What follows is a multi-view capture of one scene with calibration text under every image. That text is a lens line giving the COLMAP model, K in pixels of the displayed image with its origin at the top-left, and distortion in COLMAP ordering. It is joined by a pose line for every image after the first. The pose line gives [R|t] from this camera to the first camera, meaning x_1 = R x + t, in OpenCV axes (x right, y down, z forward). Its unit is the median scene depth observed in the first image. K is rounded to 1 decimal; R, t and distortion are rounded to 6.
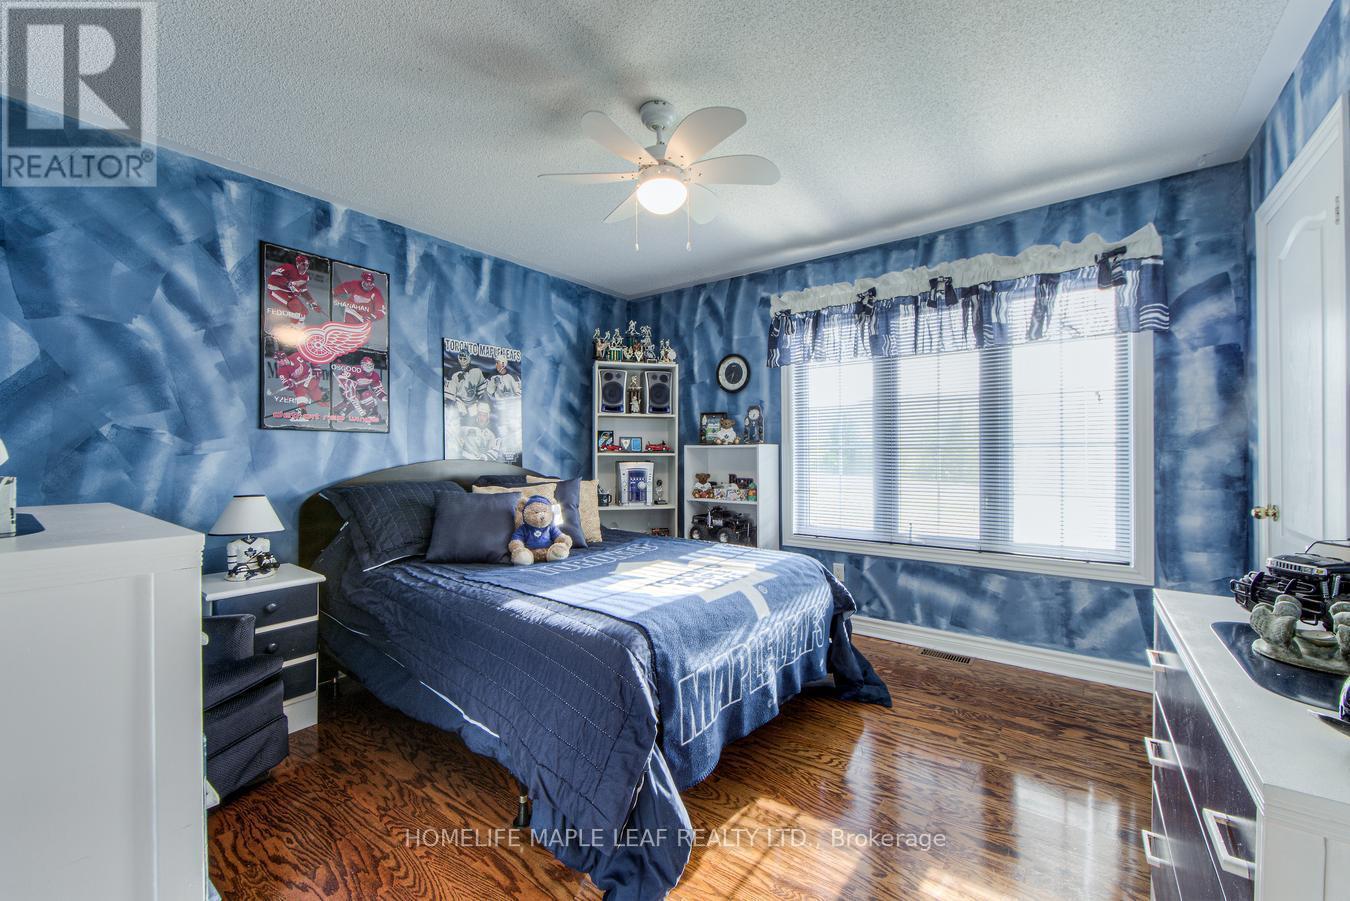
lens RADIAL K [[538.4, 0, 675.0], [0, 538.4, 450.5], [0, 0, 1]] dist [-0.002566, -0.000452]
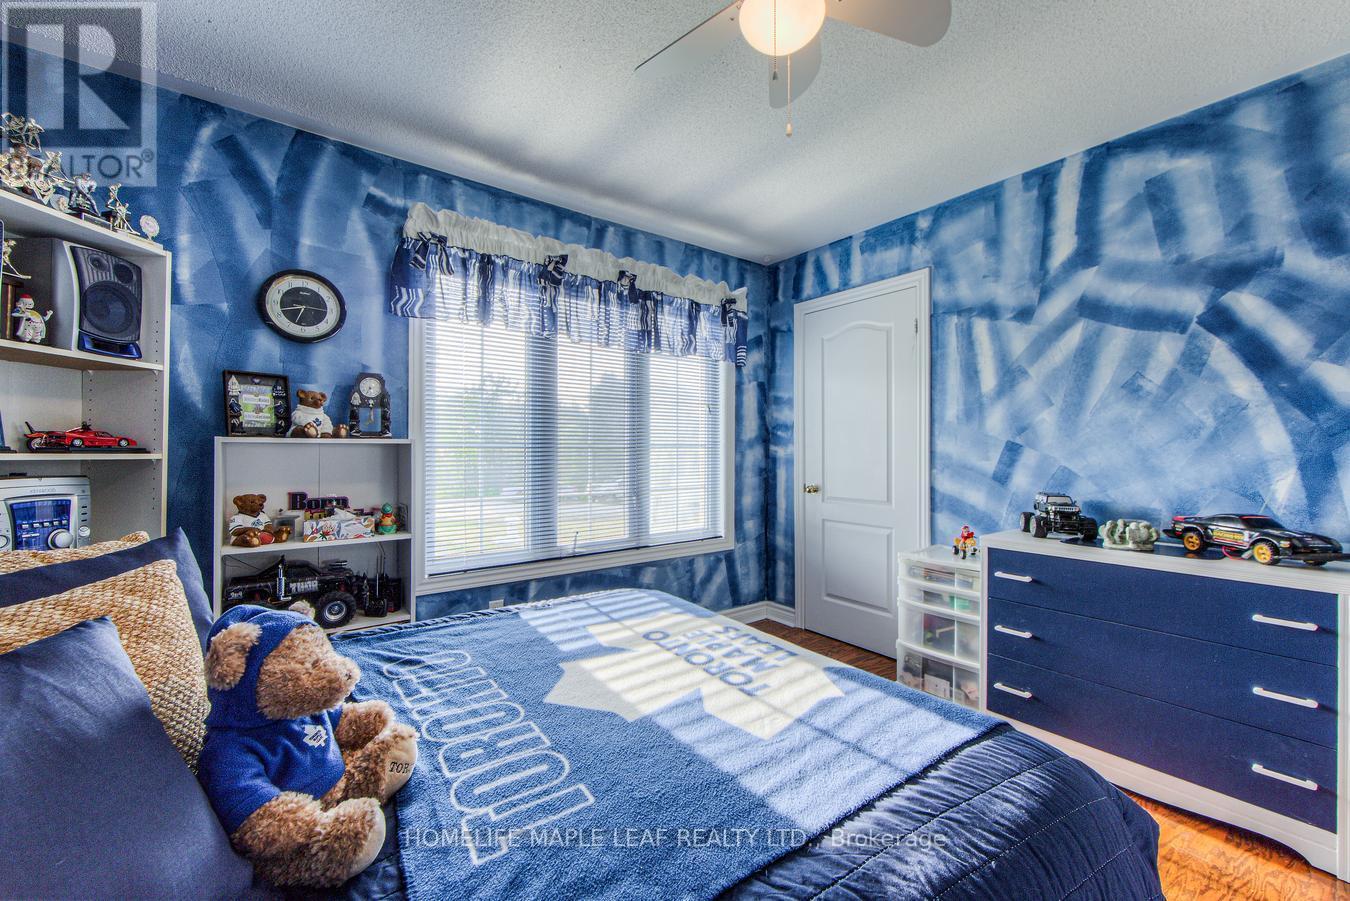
lens RADIAL K [[547.6, 0, 682.1], [0, 547.6, 445.4], [0, 0, 1]] dist [-0.000776, -0.000188]
pose [[0.261502, 0.012408, 0.965123, -0.393781], [-0.005193, 0.999921, -0.011448, 0.001817], [-0.965189, -0.002018, 0.261546, 0.592103]]
